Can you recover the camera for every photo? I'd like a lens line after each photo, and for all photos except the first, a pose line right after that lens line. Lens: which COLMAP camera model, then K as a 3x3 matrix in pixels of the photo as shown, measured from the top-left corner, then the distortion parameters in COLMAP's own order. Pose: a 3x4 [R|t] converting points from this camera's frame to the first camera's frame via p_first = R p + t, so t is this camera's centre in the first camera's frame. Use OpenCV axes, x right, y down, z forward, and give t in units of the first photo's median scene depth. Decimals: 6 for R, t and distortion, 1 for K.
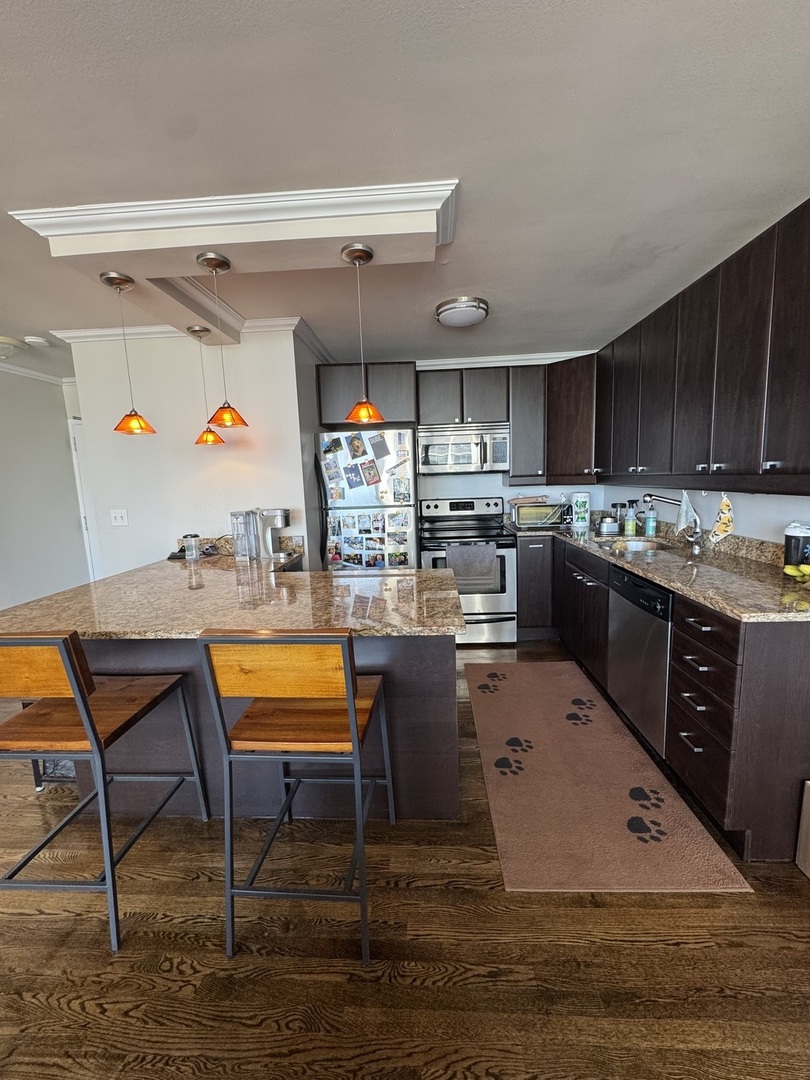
lens RADIAL K [[433.7, 0, 407.1], [0, 433.7, 536.7], [0, 0, 1]] dist [0.002029, 0.000076]
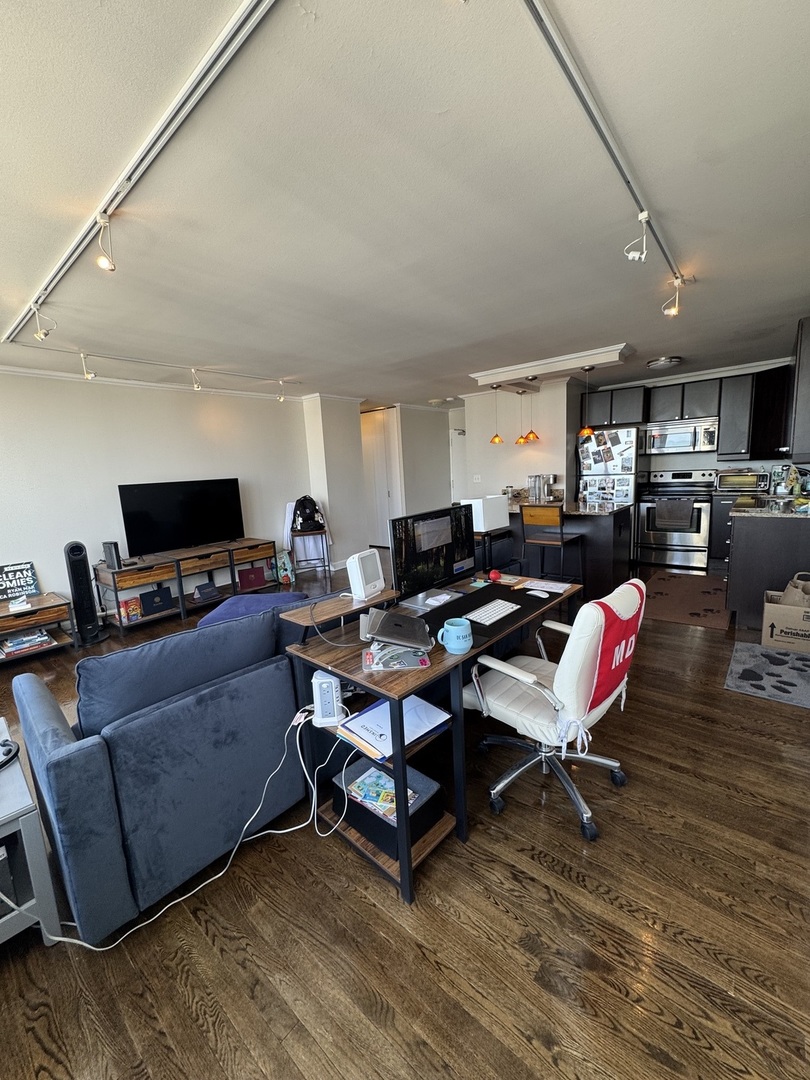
lens RADIAL K [[433.7, 0, 404.7], [0, 433.7, 536.4], [0, 0, 1]] dist [0.002029, 0.000076]
pose [[0.796689, 0.090800, -0.597529, 0.332796], [-0.061153, 0.995687, 0.069768, 0.105522], [0.601287, -0.019043, 0.798806, -0.873881]]
